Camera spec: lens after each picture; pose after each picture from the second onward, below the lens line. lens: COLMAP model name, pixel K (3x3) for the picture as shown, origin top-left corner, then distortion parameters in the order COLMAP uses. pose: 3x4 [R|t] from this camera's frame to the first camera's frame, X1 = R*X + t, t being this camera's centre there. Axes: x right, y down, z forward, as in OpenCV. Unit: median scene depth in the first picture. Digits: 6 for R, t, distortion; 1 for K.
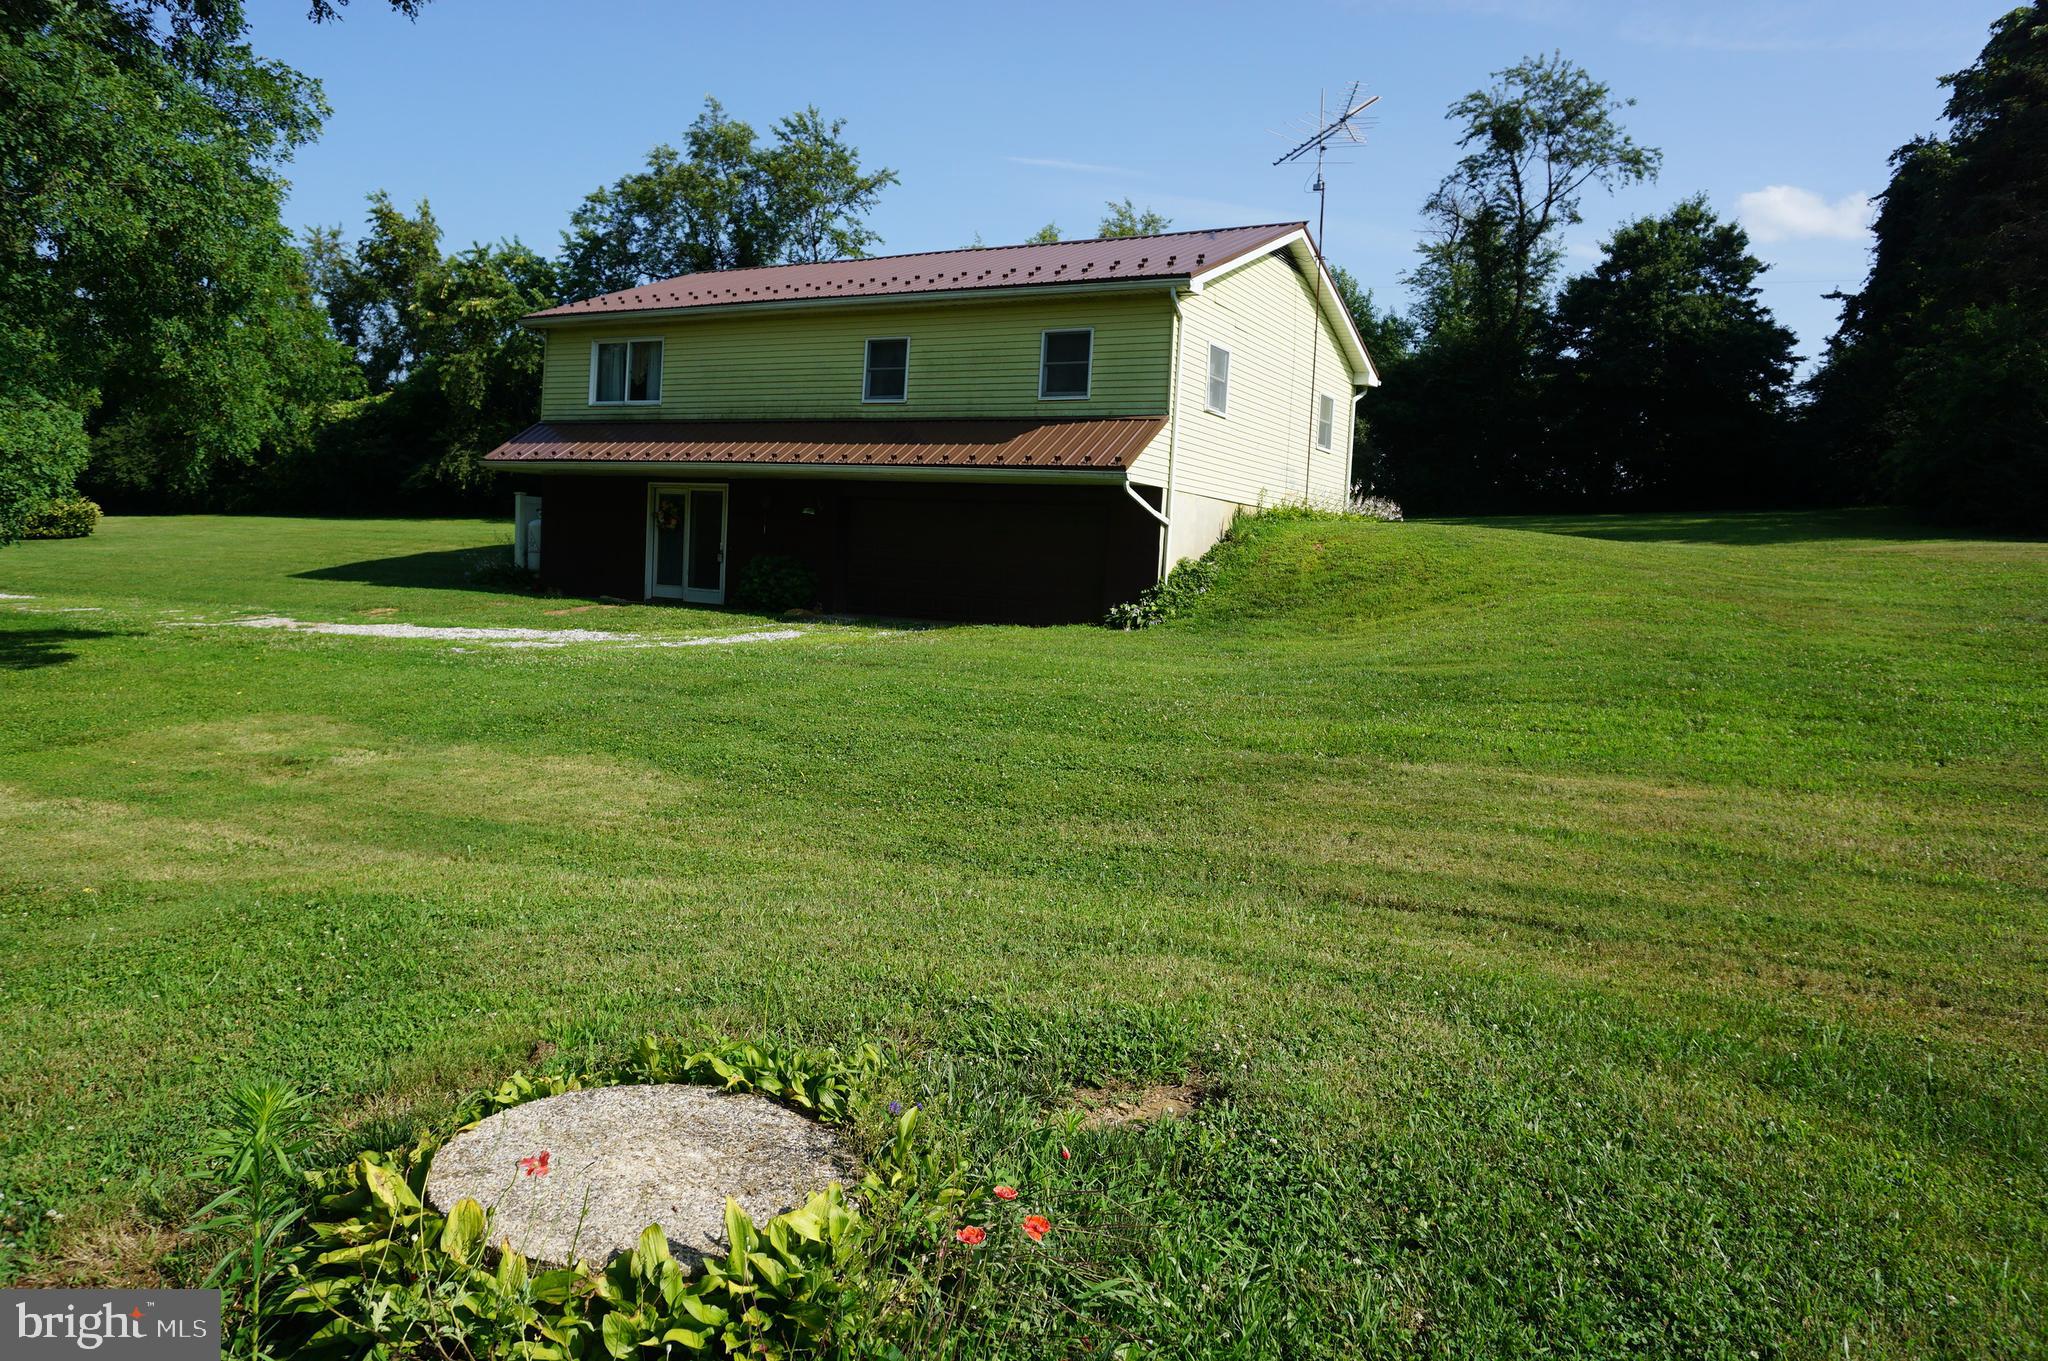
lens RADIAL K [[1355.9, 0, 1024.0], [0, 1355.9, 680.5], [0, 0, 1]] dist [-0.054980, 0.029822]
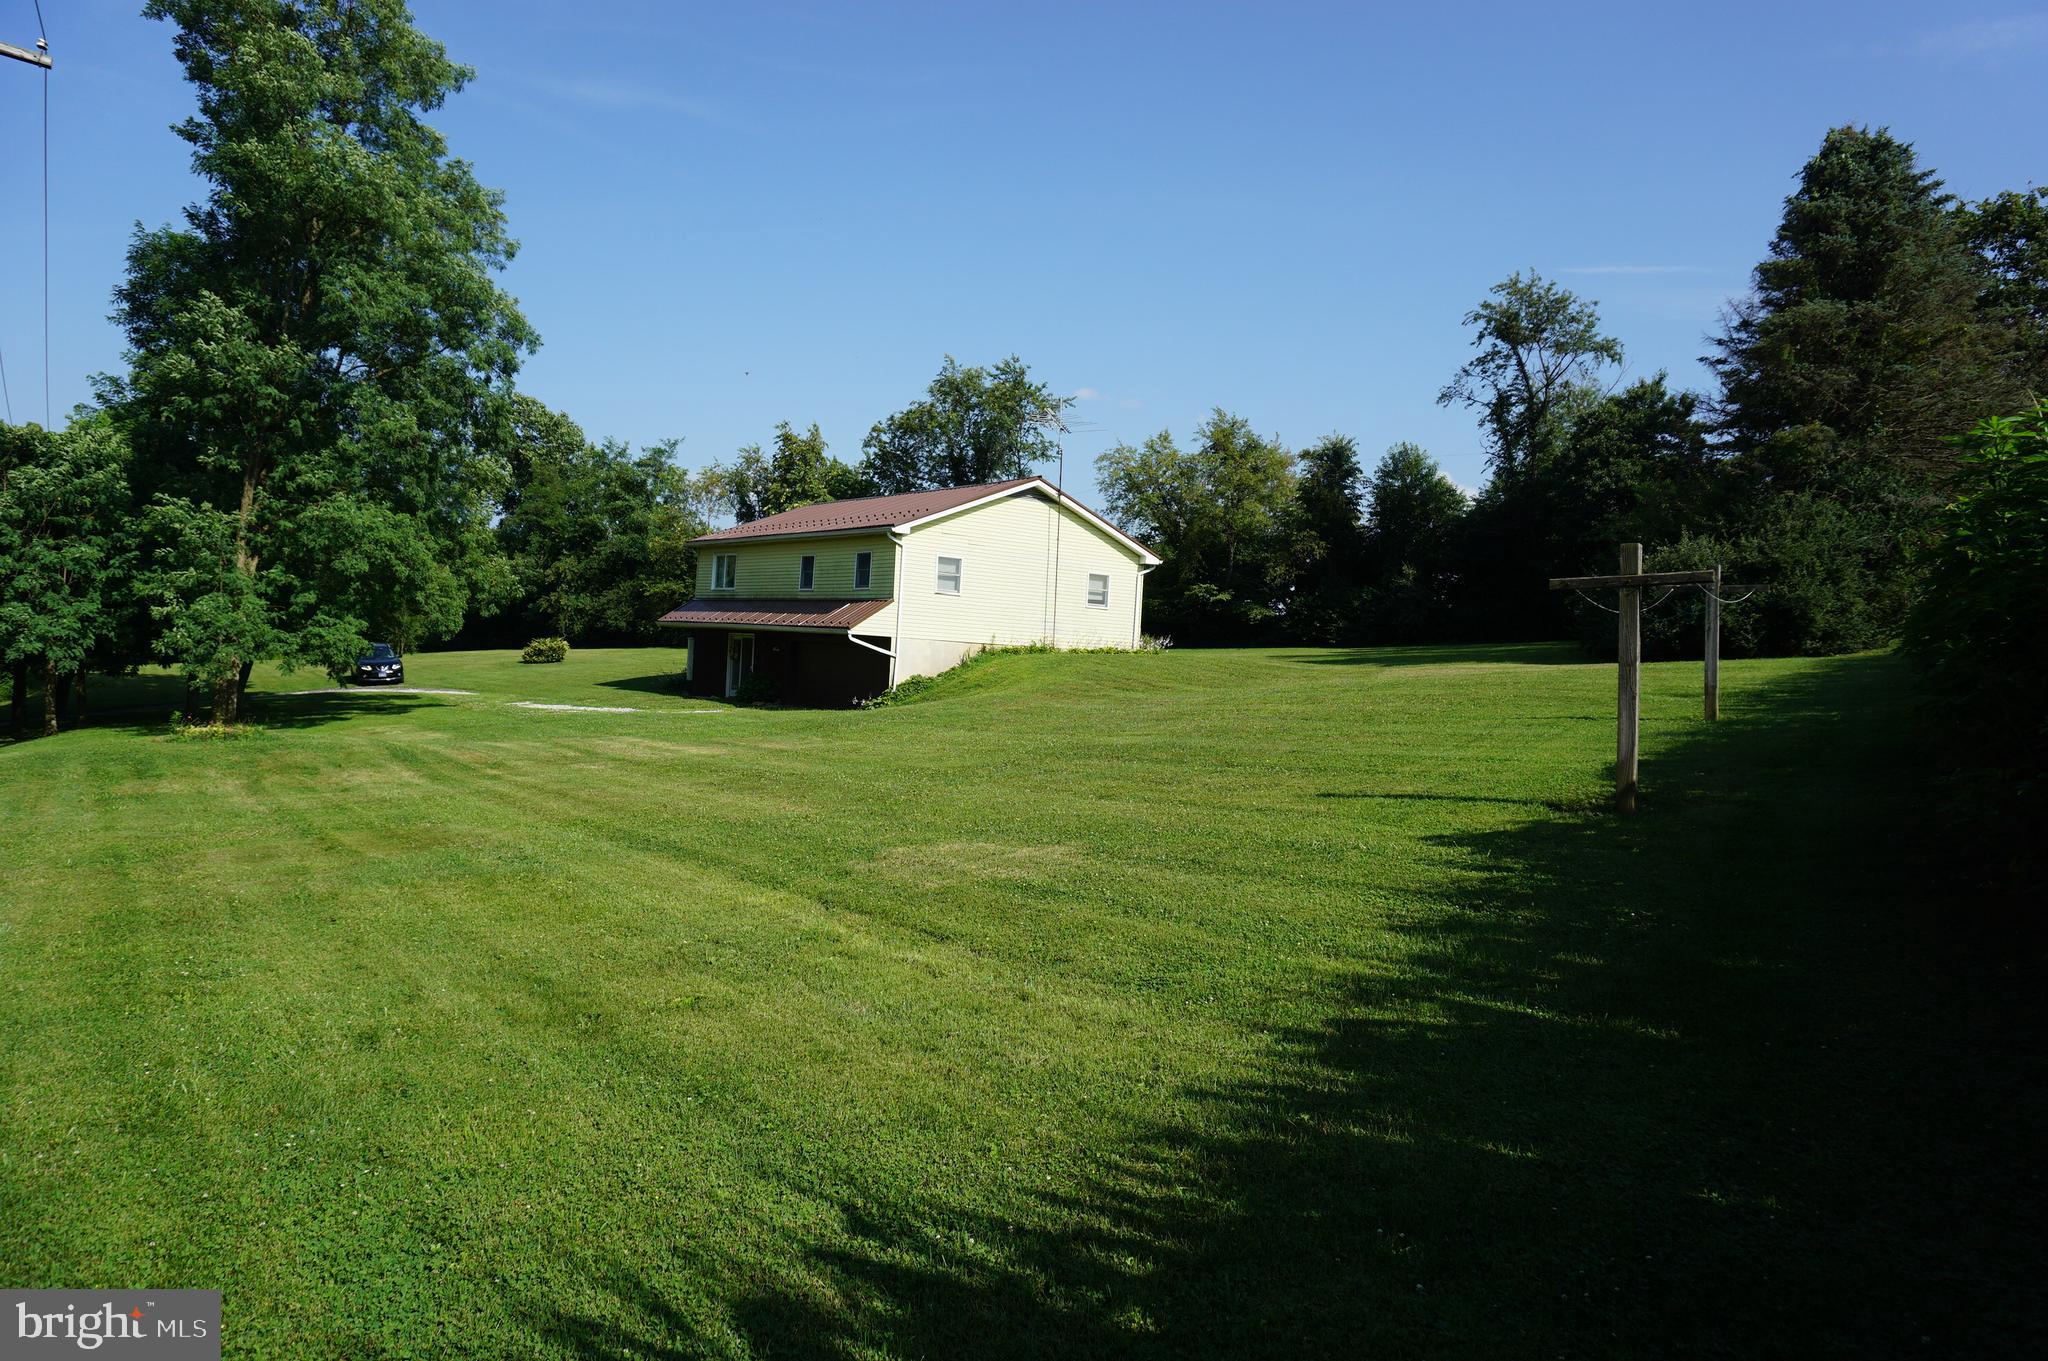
lens RADIAL K [[1374.7, 0, 983.0], [0, 1374.7, 677.3], [0, 0, 1]] dist [-0.038606, 0.029677]
pose [[0.906789, 0.006177, -0.421539, 0.790170], [-0.047239, 0.995084, -0.087037, 0.053563], [0.418930, 0.098837, 0.902623, -0.493062]]
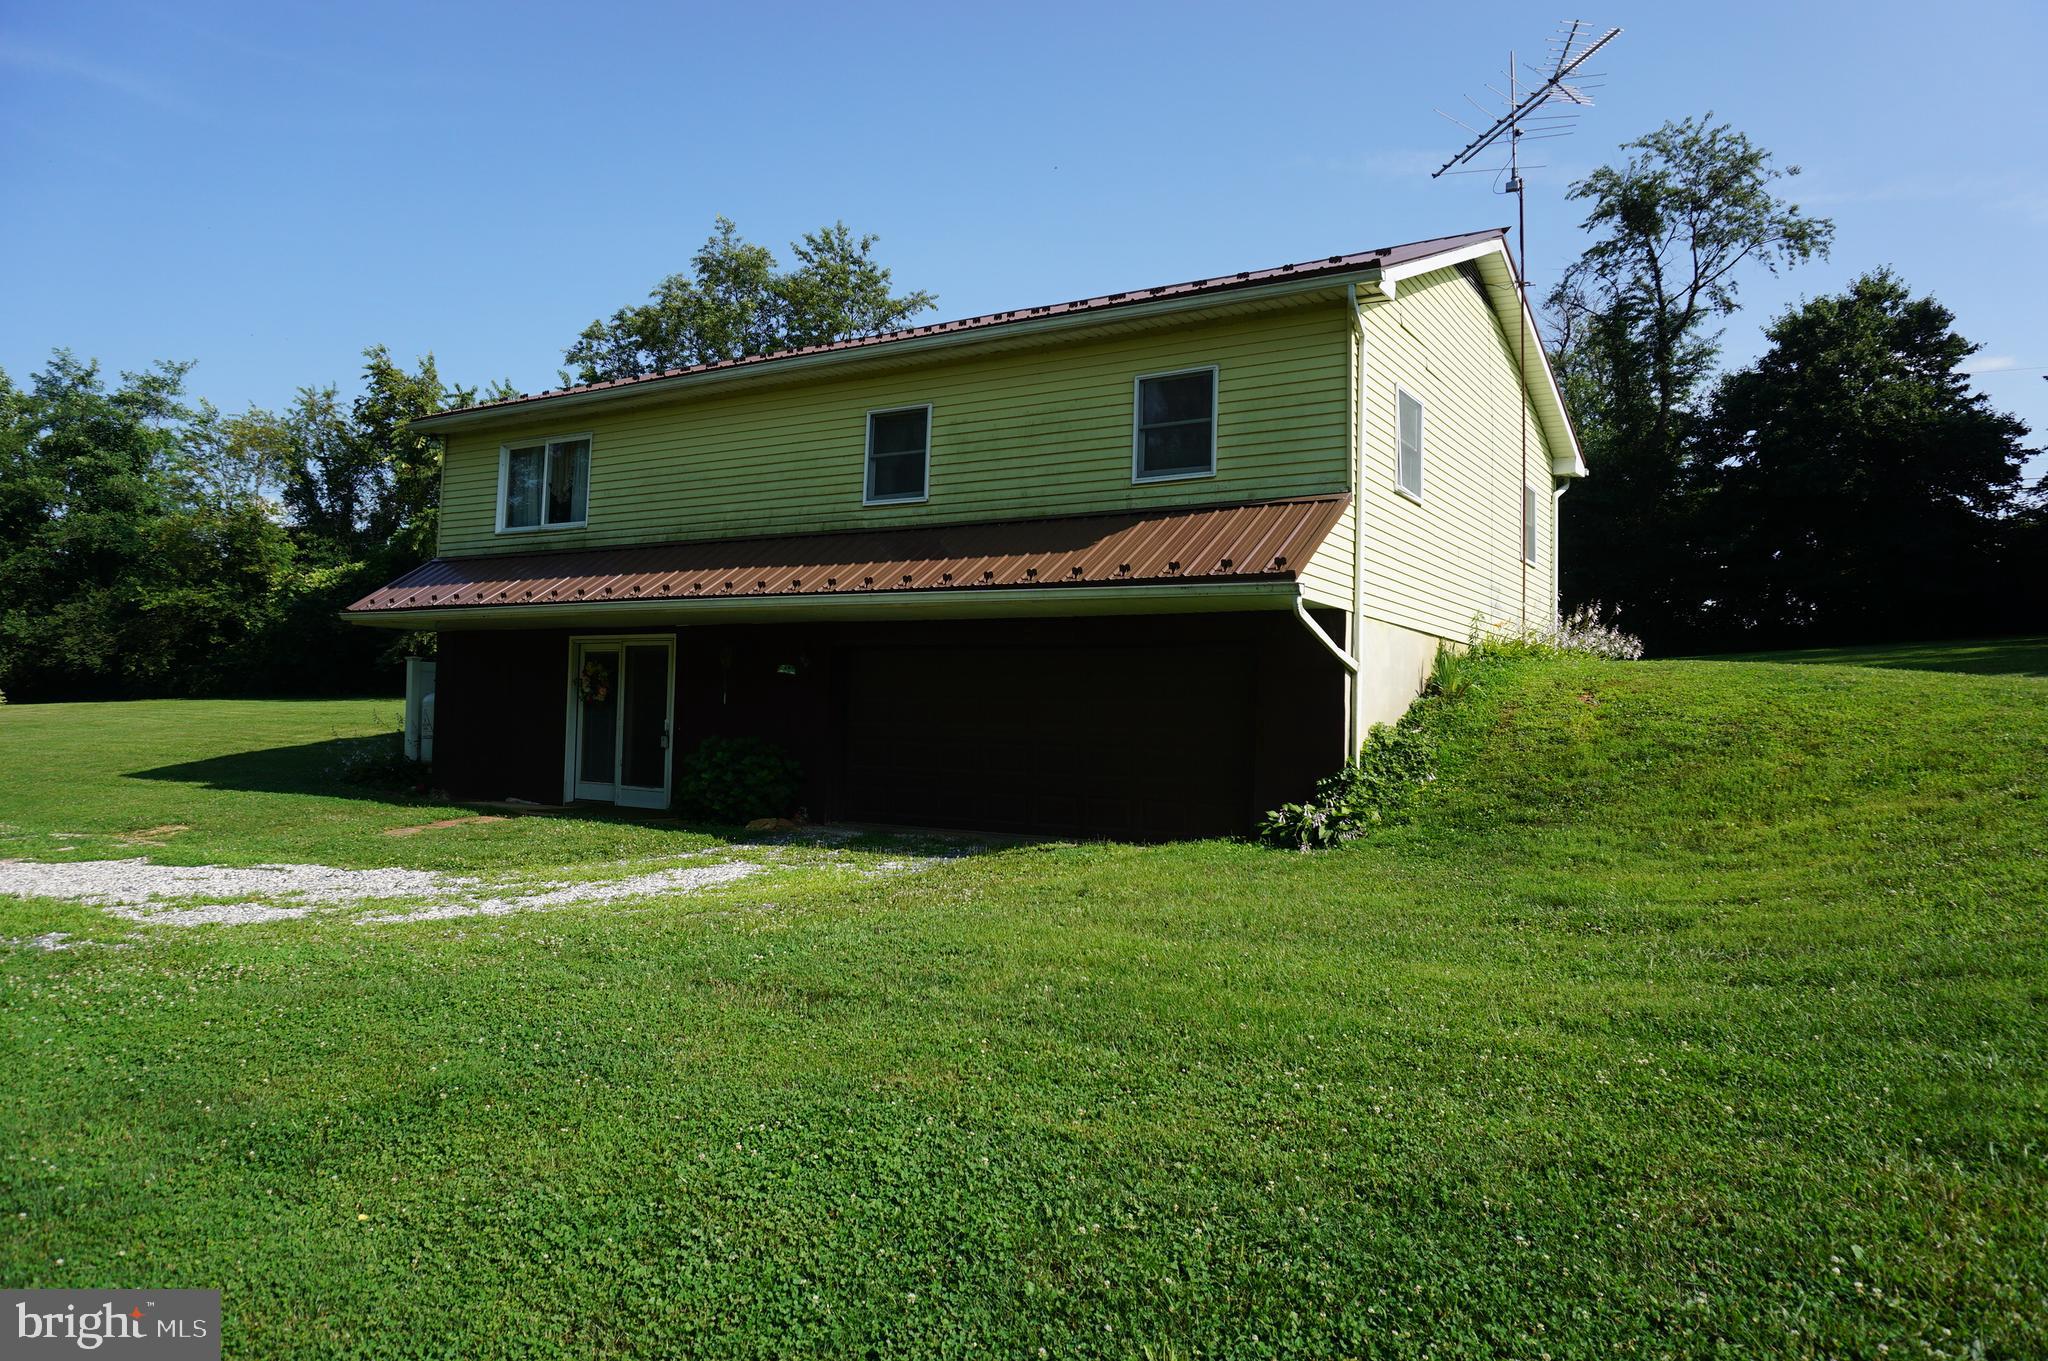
lens RADIAL K [[1362.4, 0, 1024.1], [0, 1362.4, 640.8], [0, 0, 1]] dist [-0.065654, 0.034024]
pose [[0.998865, -0.030461, -0.036615, -0.015893], [0.024593, 0.988198, -0.151195, -0.031887], [0.040788, 0.150123, 0.987826, 0.311588]]
